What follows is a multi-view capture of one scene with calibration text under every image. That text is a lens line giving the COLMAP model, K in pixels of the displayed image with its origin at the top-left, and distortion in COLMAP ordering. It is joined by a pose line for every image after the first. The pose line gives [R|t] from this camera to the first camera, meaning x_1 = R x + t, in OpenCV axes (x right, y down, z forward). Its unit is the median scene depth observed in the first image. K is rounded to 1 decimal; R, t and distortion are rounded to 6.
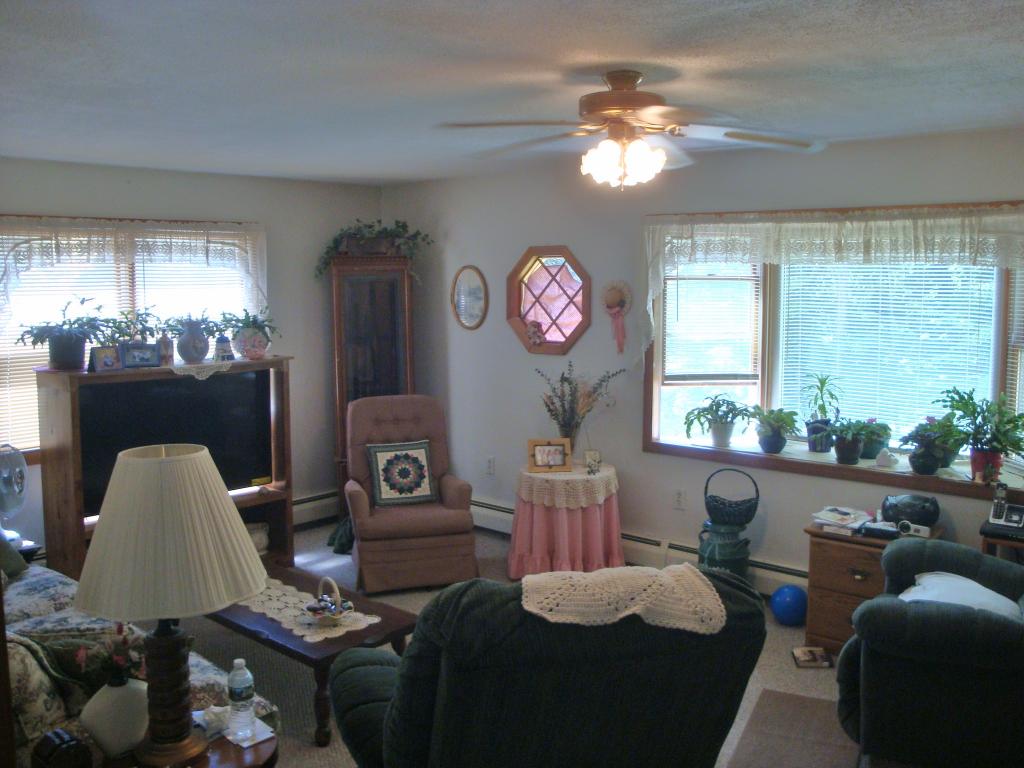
lens RADIAL K [[913.7, 0, 530.7], [0, 913.7, 358.7], [0, 0, 1]] dist [-0.175859, 0.156955]
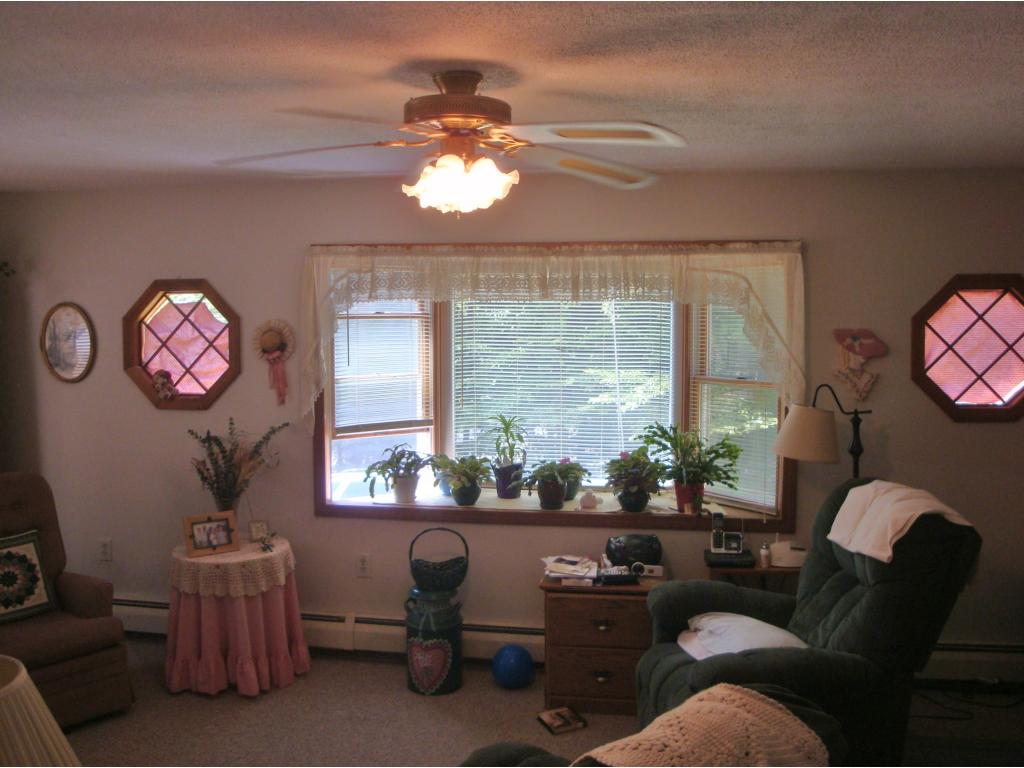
lens RADIAL K [[913.7, 0, 530.7], [0, 913.7, 358.7], [0, 0, 1]] dist [-0.175859, 0.156955]
pose [[0.848559, -0.032426, 0.528106, -0.157824], [0.048614, 0.998676, -0.016794, -0.024986], [-0.526863, 0.039924, 0.849012, 0.160591]]
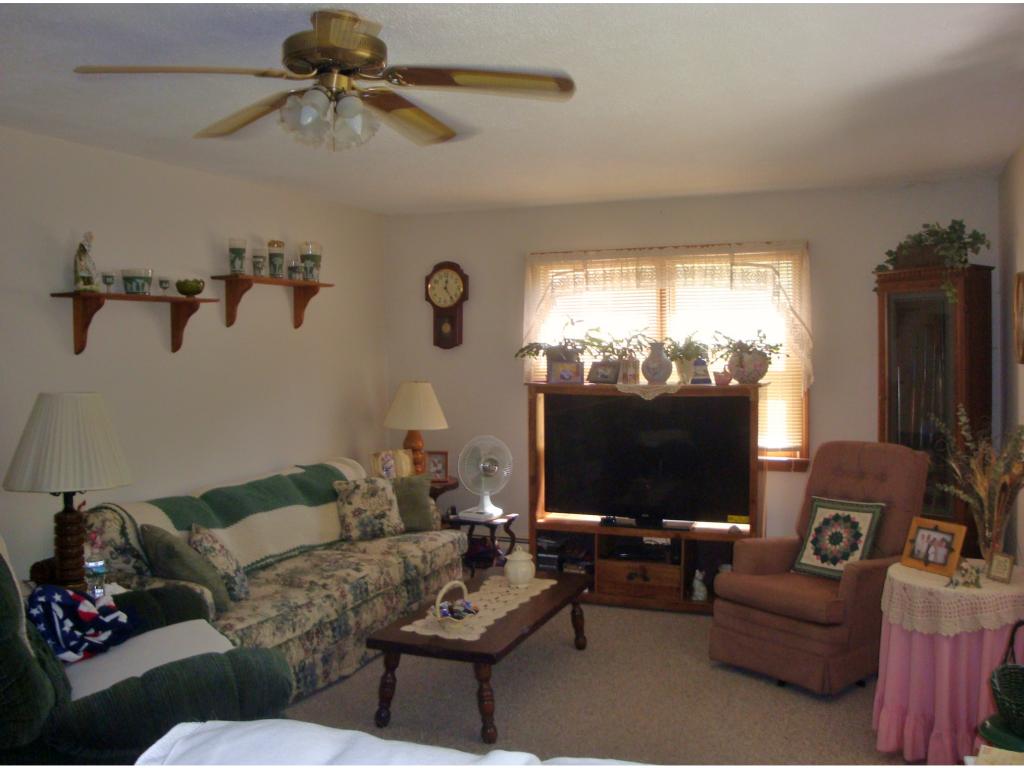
lens RADIAL K [[913.7, 0, 530.7], [0, 913.7, 358.7], [0, 0, 1]] dist [-0.175859, 0.156955]
pose [[0.319601, 0.007580, -0.947522, 0.538131], [-0.076653, 0.996898, -0.017880, 0.005747], [0.944447, 0.078345, 0.319191, 0.526900]]
